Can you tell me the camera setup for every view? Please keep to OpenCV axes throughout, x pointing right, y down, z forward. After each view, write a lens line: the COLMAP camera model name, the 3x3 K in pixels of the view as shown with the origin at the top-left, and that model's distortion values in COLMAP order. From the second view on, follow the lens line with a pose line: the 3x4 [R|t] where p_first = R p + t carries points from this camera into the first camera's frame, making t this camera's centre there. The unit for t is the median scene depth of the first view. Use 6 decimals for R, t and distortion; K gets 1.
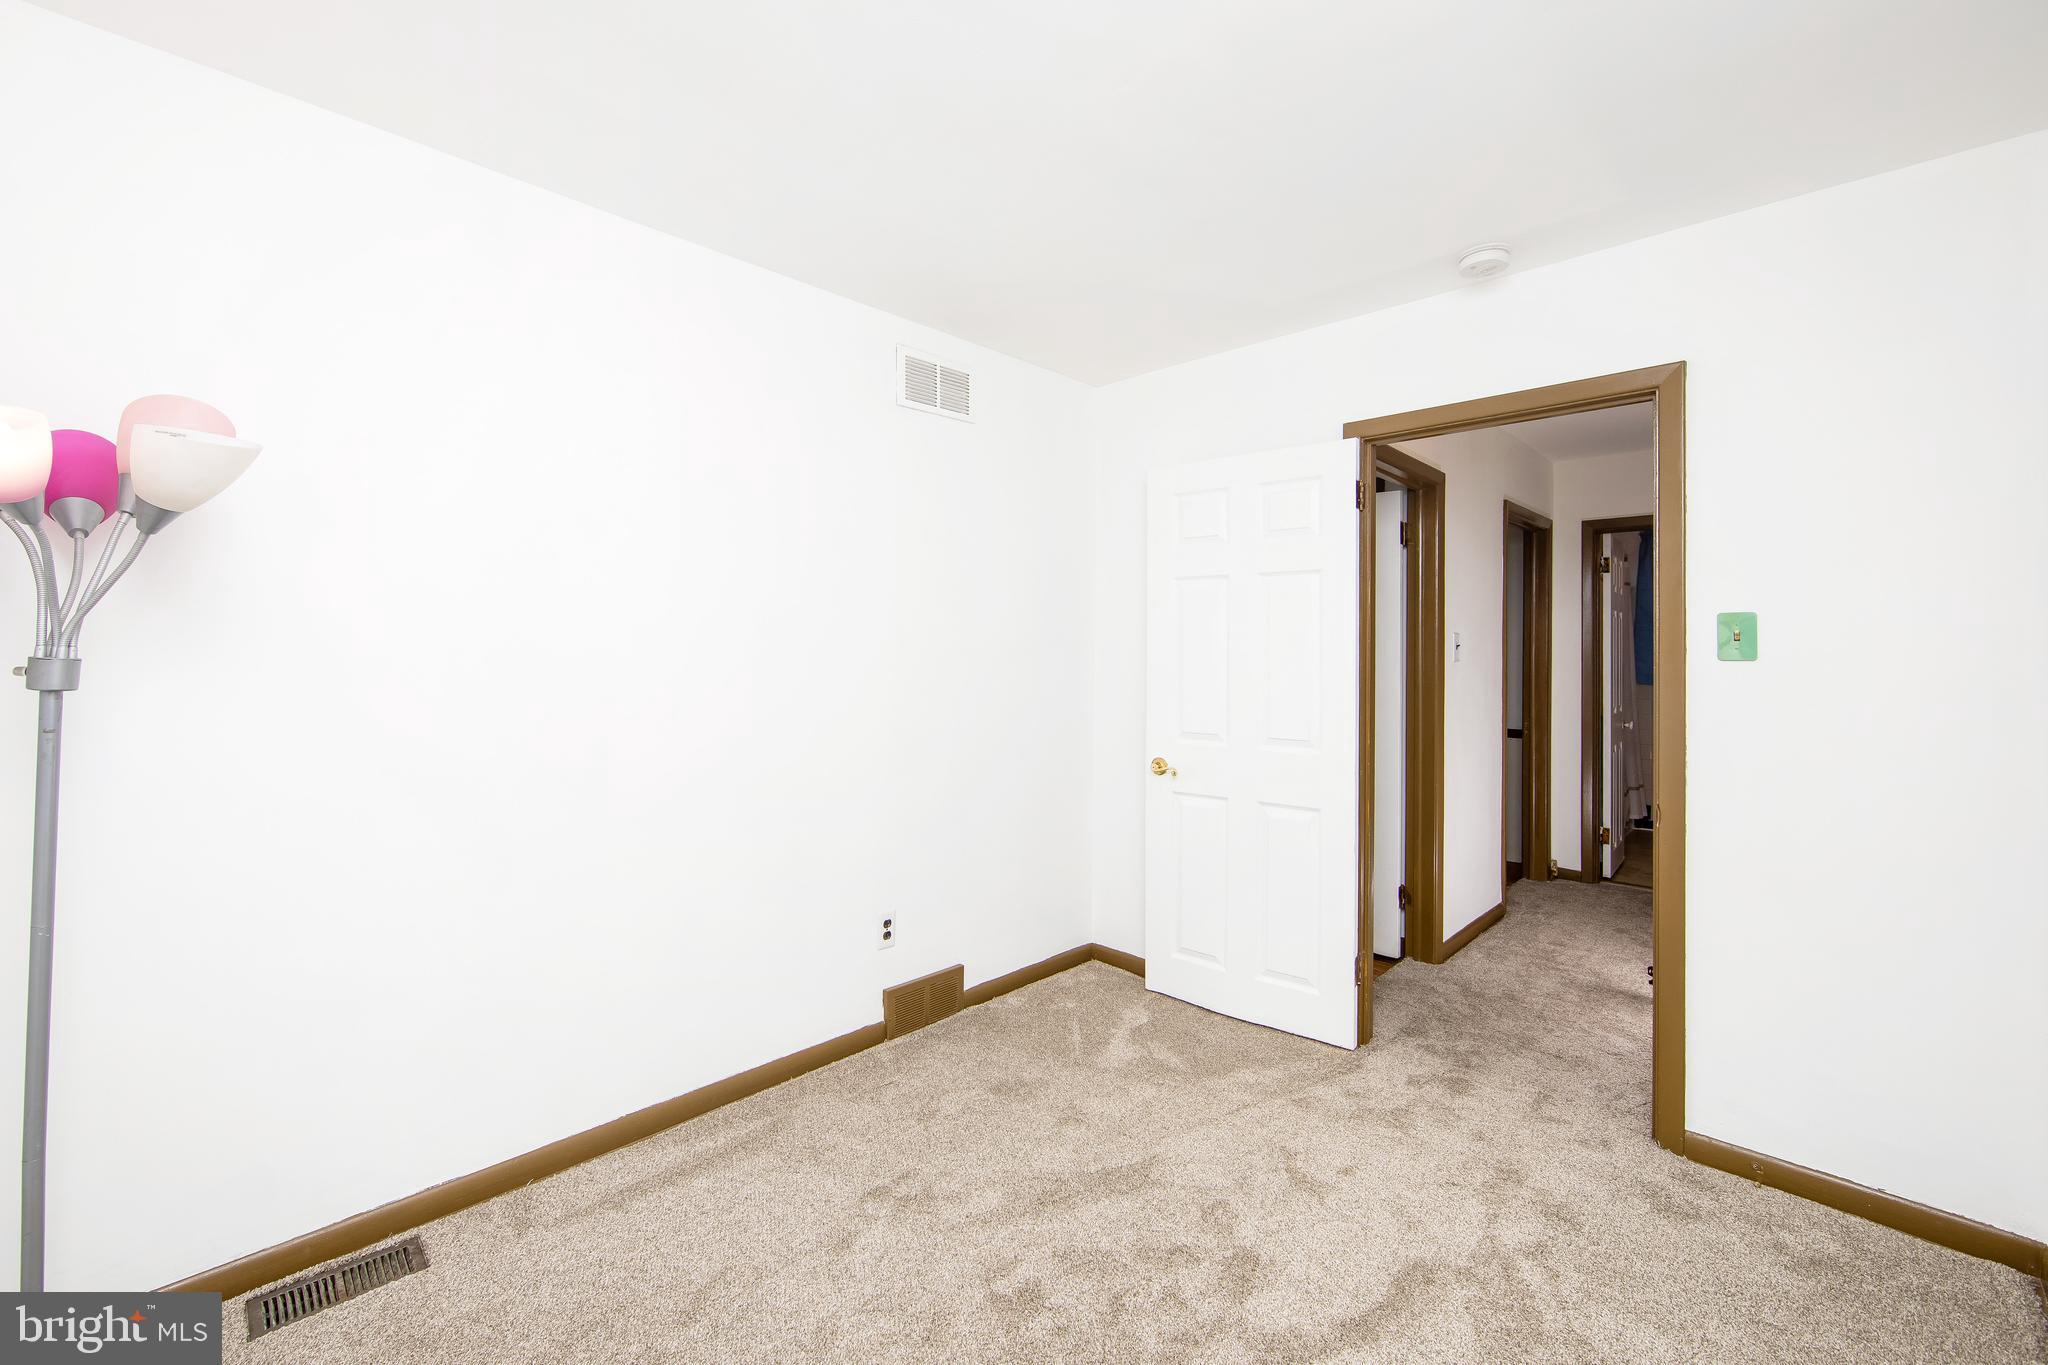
lens RADIAL K [[811.3, 0, 1010.7], [0, 811.3, 669.3], [0, 0, 1]] dist [-0.004496, 0.000282]
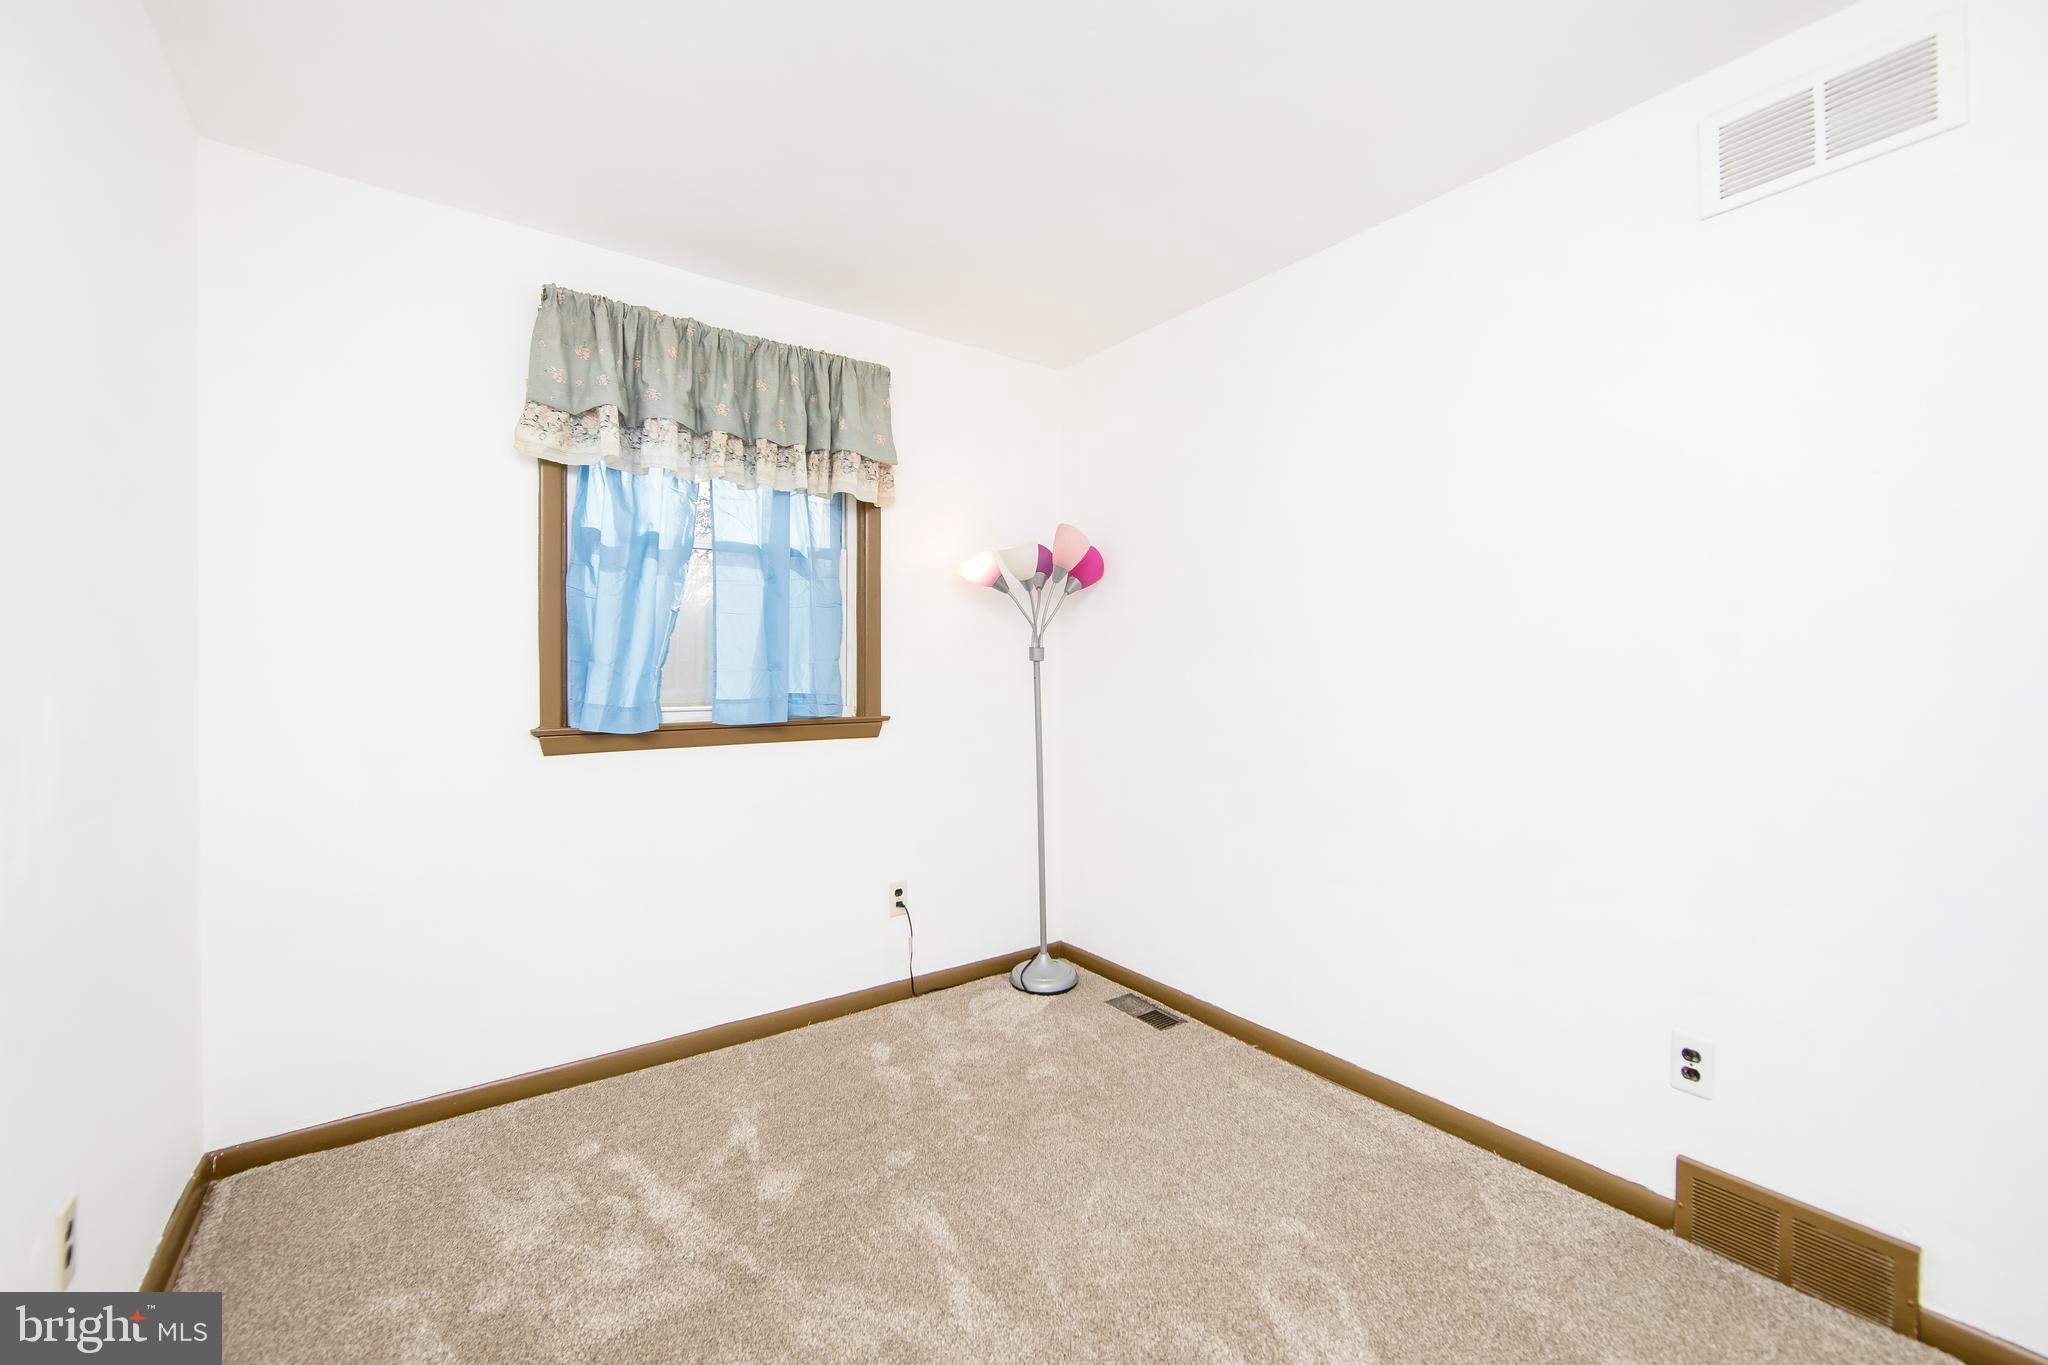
lens RADIAL K [[811.3, 0, 1010.7], [0, 811.3, 669.3], [0, 0, 1]] dist [-0.004496, 0.000282]
pose [[-0.147430, -0.000687, -0.989072, 0.542821], [-0.011563, 0.999933, 0.001029, 0.021934], [0.989005, 0.011589, -0.147428, 0.572012]]
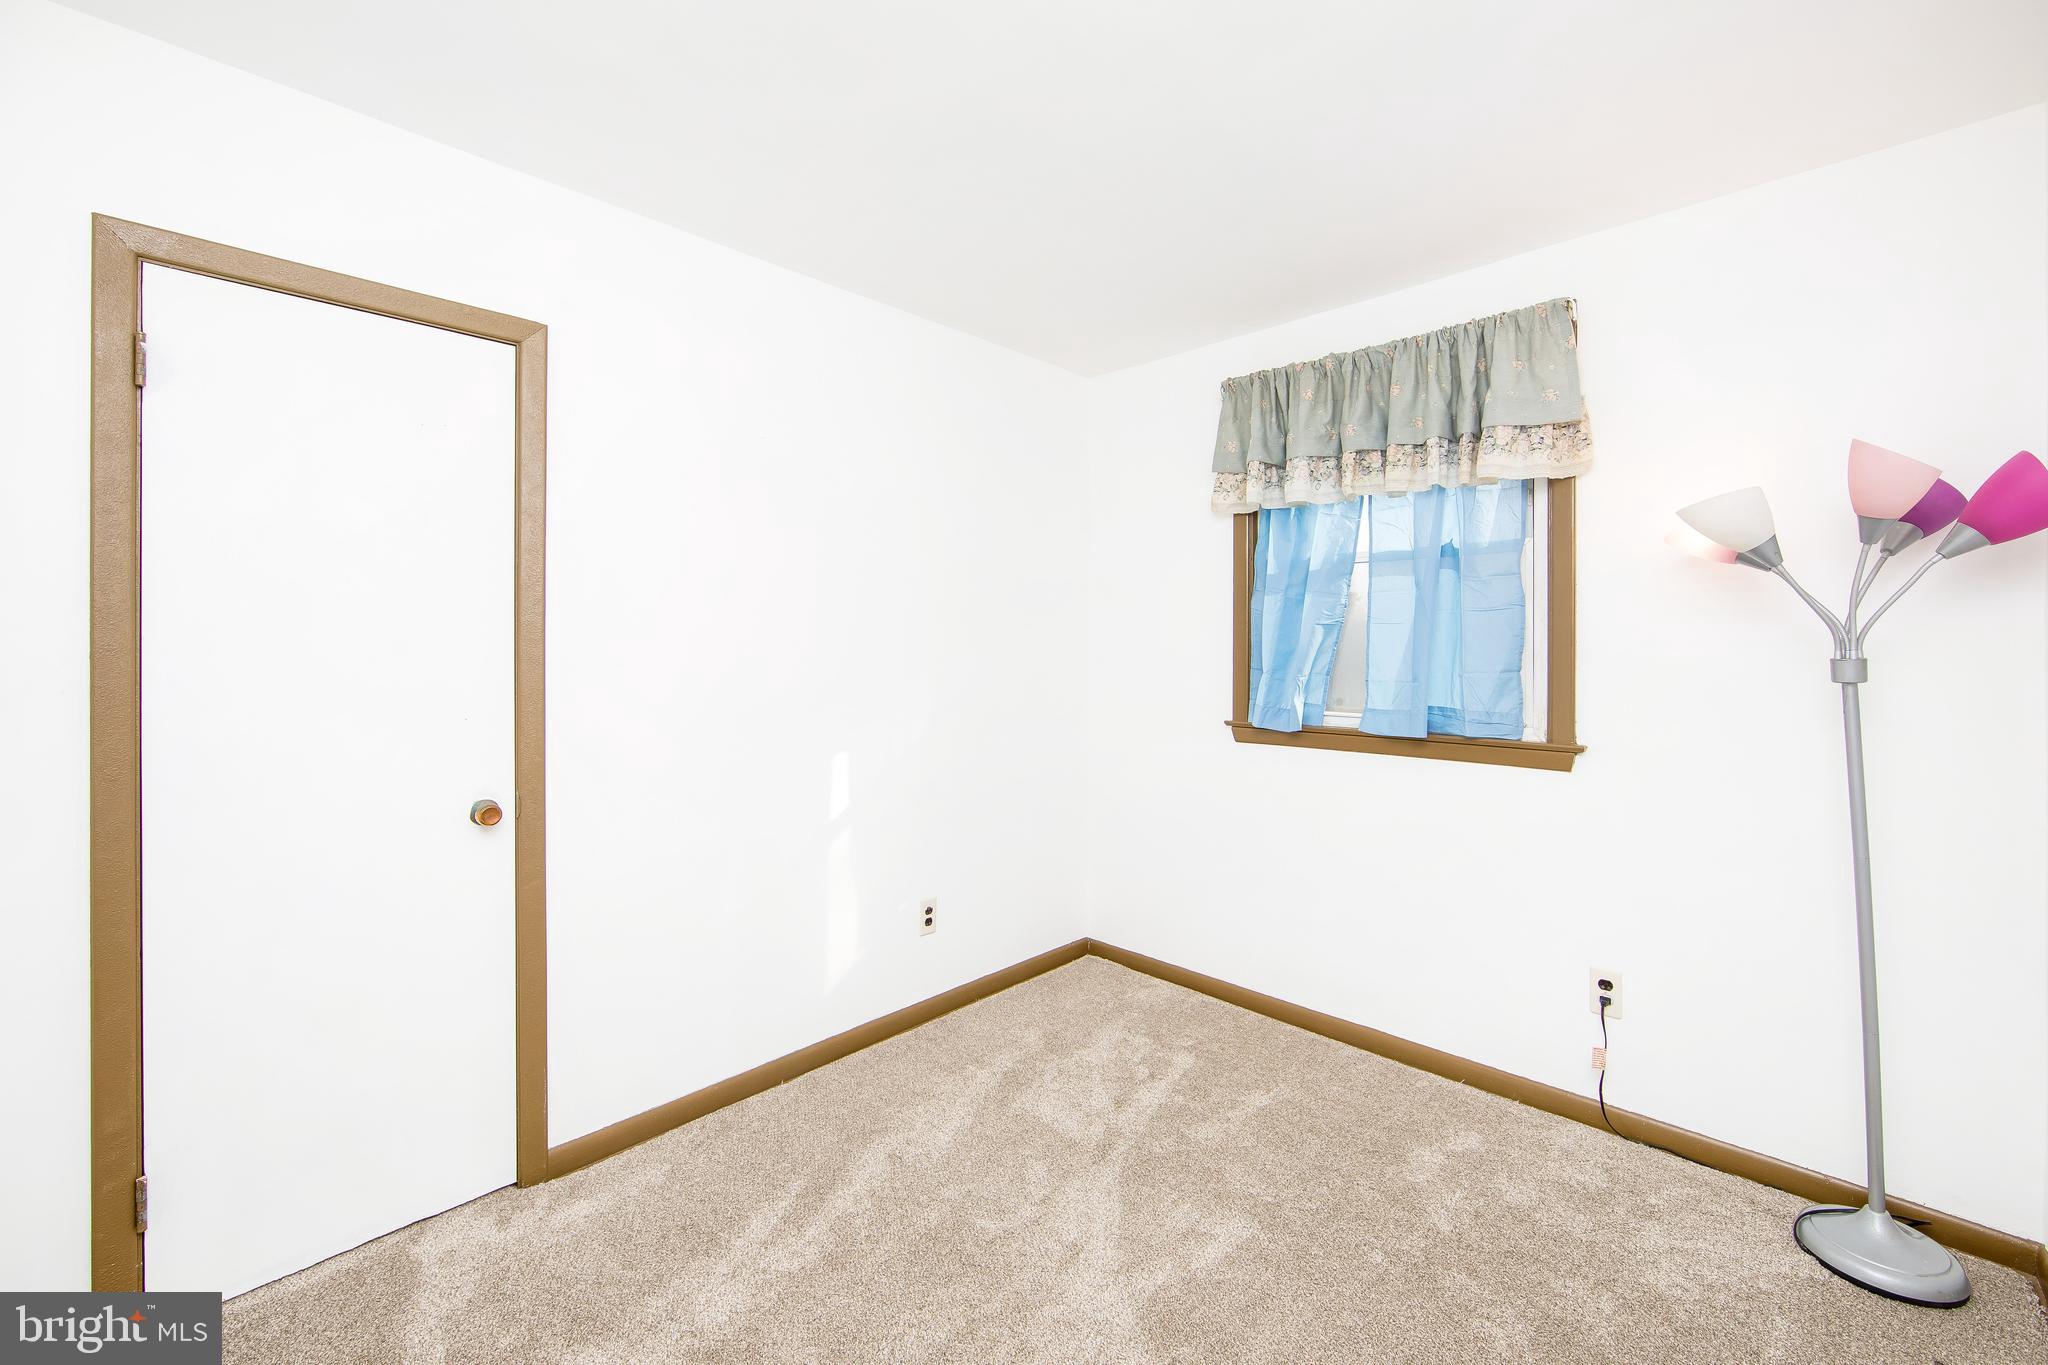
lens RADIAL K [[825.3, 0, 1029.6], [0, 825.3, 644.2], [0, 0, 1]] dist [-0.002305, -0.000307]
pose [[-0.999259, -0.008304, -0.037578, 0.120326], [-0.008598, 0.999934, 0.007672, -0.016718], [0.037512, 0.007990, -0.999264, 1.043328]]
